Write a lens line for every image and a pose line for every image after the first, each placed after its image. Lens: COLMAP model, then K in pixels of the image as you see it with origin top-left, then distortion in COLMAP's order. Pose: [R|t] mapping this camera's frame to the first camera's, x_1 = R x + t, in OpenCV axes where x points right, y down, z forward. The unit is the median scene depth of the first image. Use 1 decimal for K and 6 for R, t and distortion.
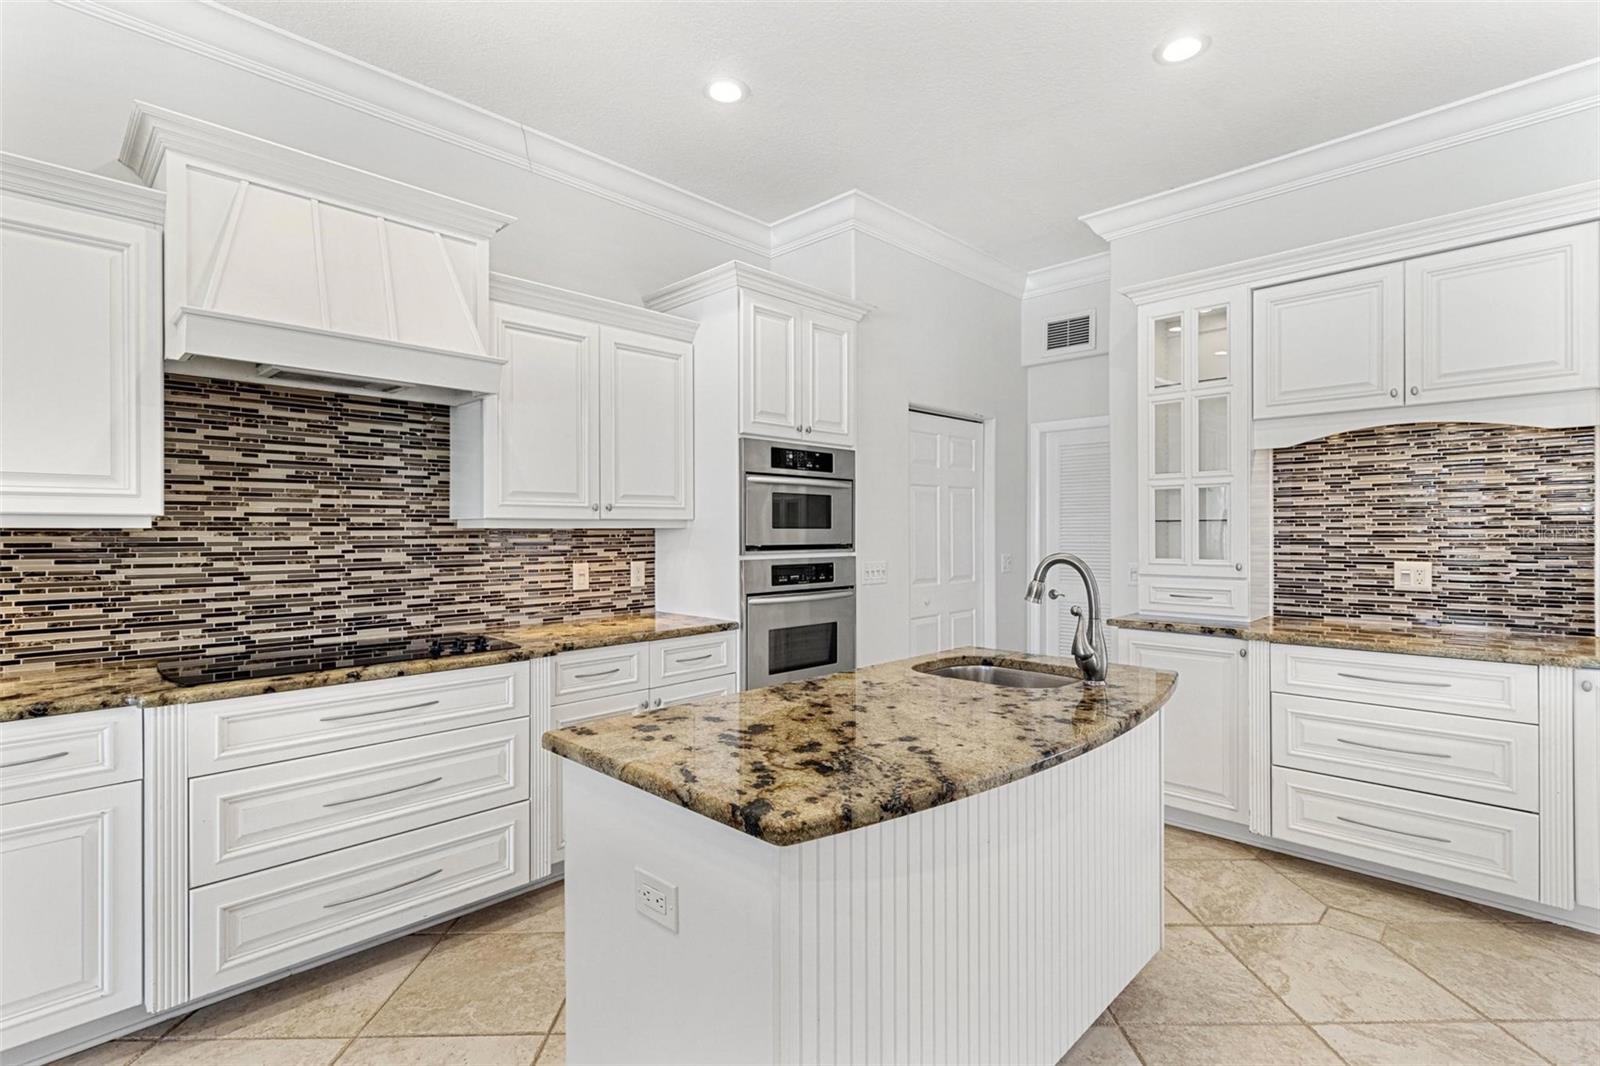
lens RADIAL K [[755.6, 0, 817.0], [0, 755.6, 526.7], [0, 0, 1]] dist [-0.000940, 0.000240]
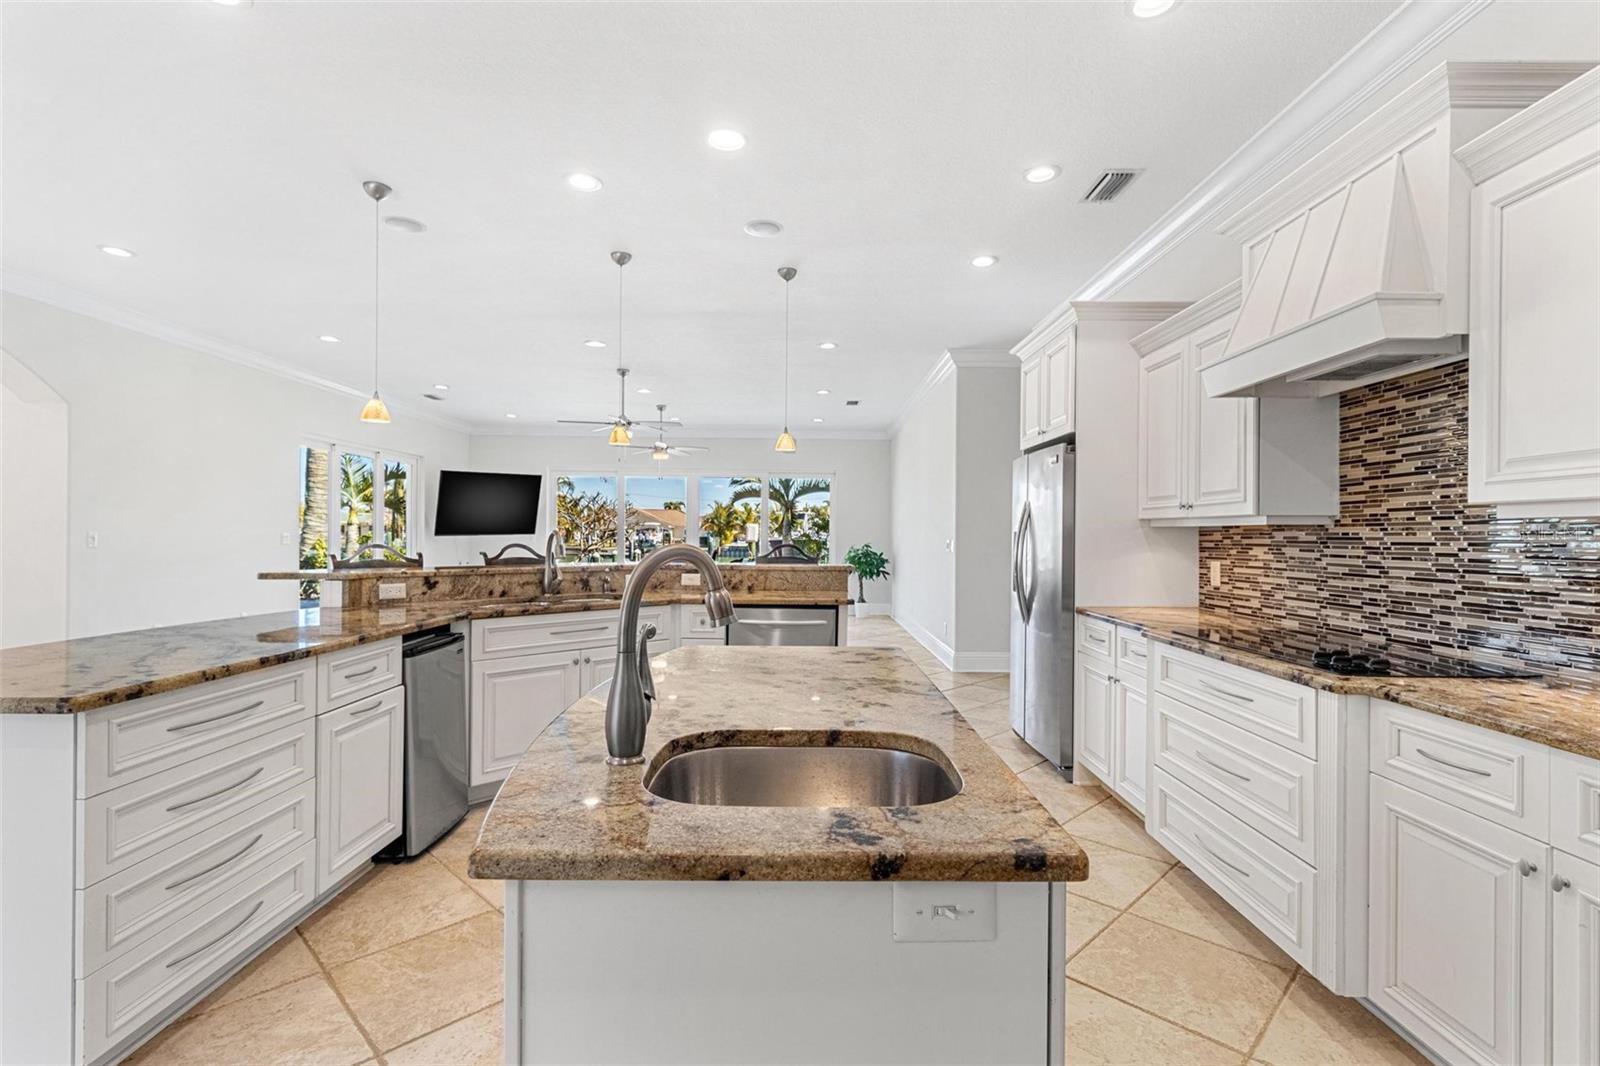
lens RADIAL K [[751.2, 0, 807.9], [0, 751.2, 540.7], [0, 0, 1]] dist [0.001464, 0.000549]
pose [[-0.716679, -0.001123, -0.697402, 0.486679], [-0.004058, 0.999988, 0.002560, 0.023746], [0.697392, 0.004665, -0.716675, 1.095084]]
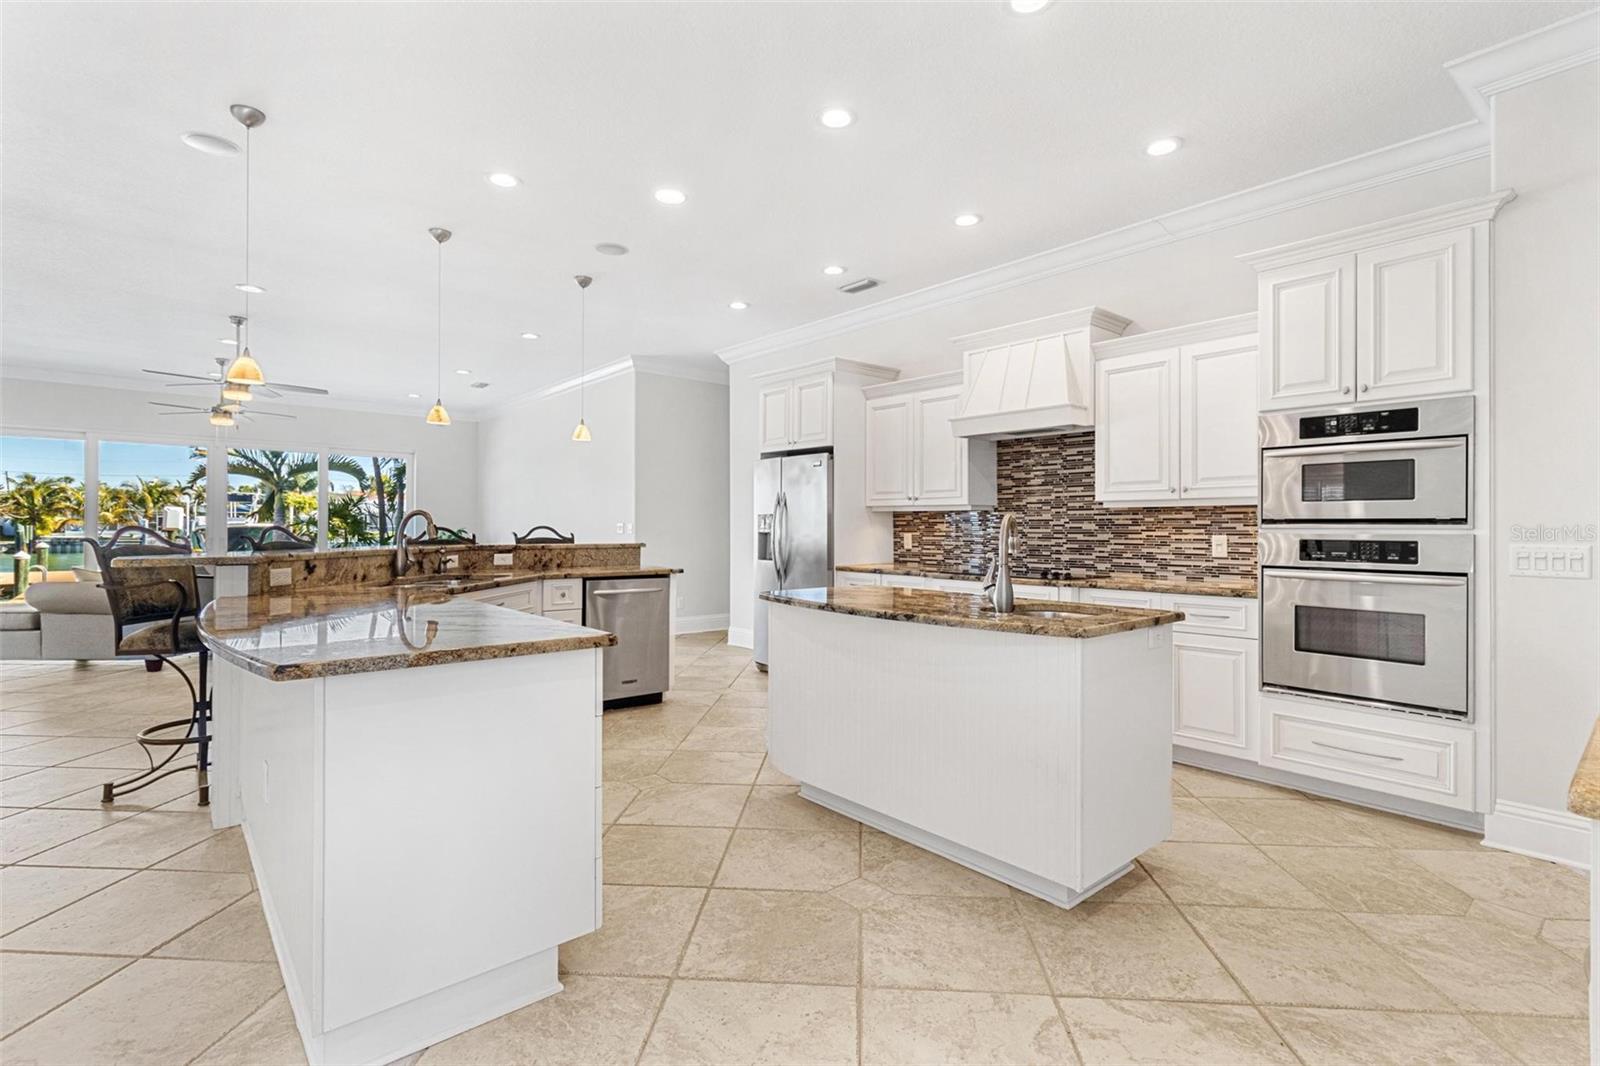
lens RADIAL K [[755.6, 0, 817.0], [0, 755.6, 526.7], [0, 0, 1]] dist [-0.000940, 0.000240]
pose [[-0.084603, -0.000179, -0.996415, 1.193070], [0.001364, 0.999999, -0.000296, 0.042222], [0.996414, -0.001384, -0.084602, 0.569770]]
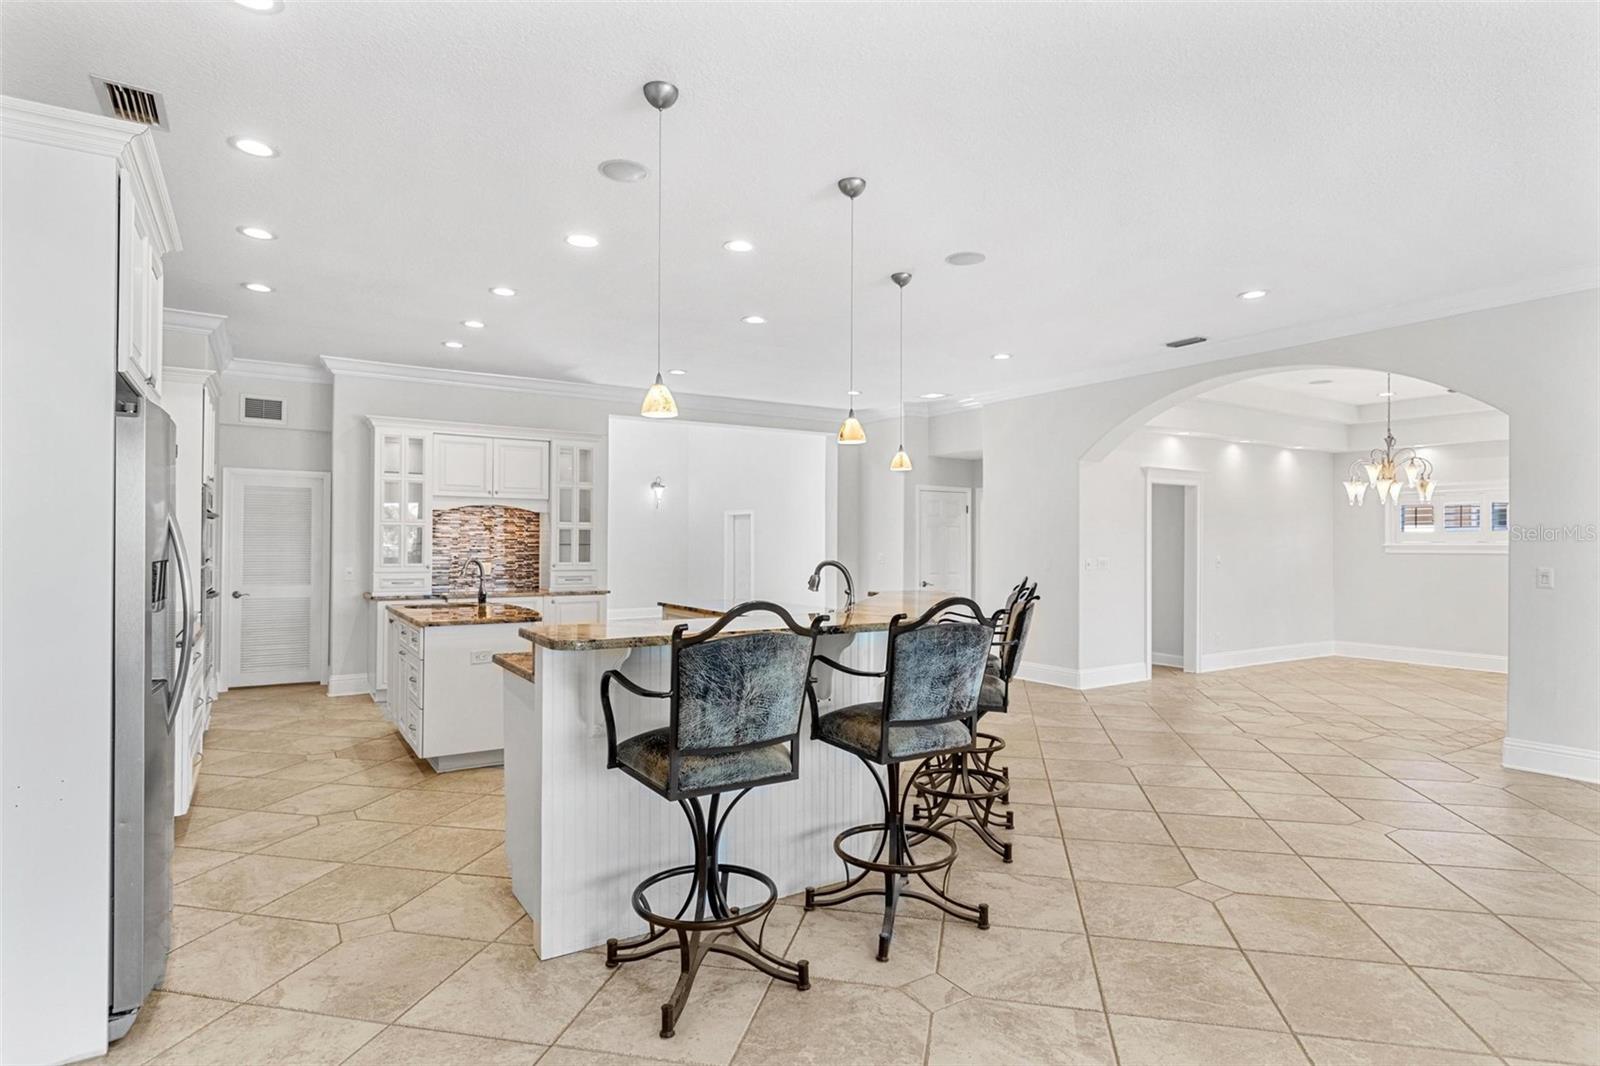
lens RADIAL K [[847.1, 0, 800.0], [0, 847.1, 533.0], [0, 0, 1]] dist [-0.001337, -0.000255]
pose [[0.235886, 0.018691, 0.971601, -1.712948], [-0.010751, 0.999804, -0.016623, -0.013654], [-0.971721, -0.006525, 0.236040, -0.629364]]
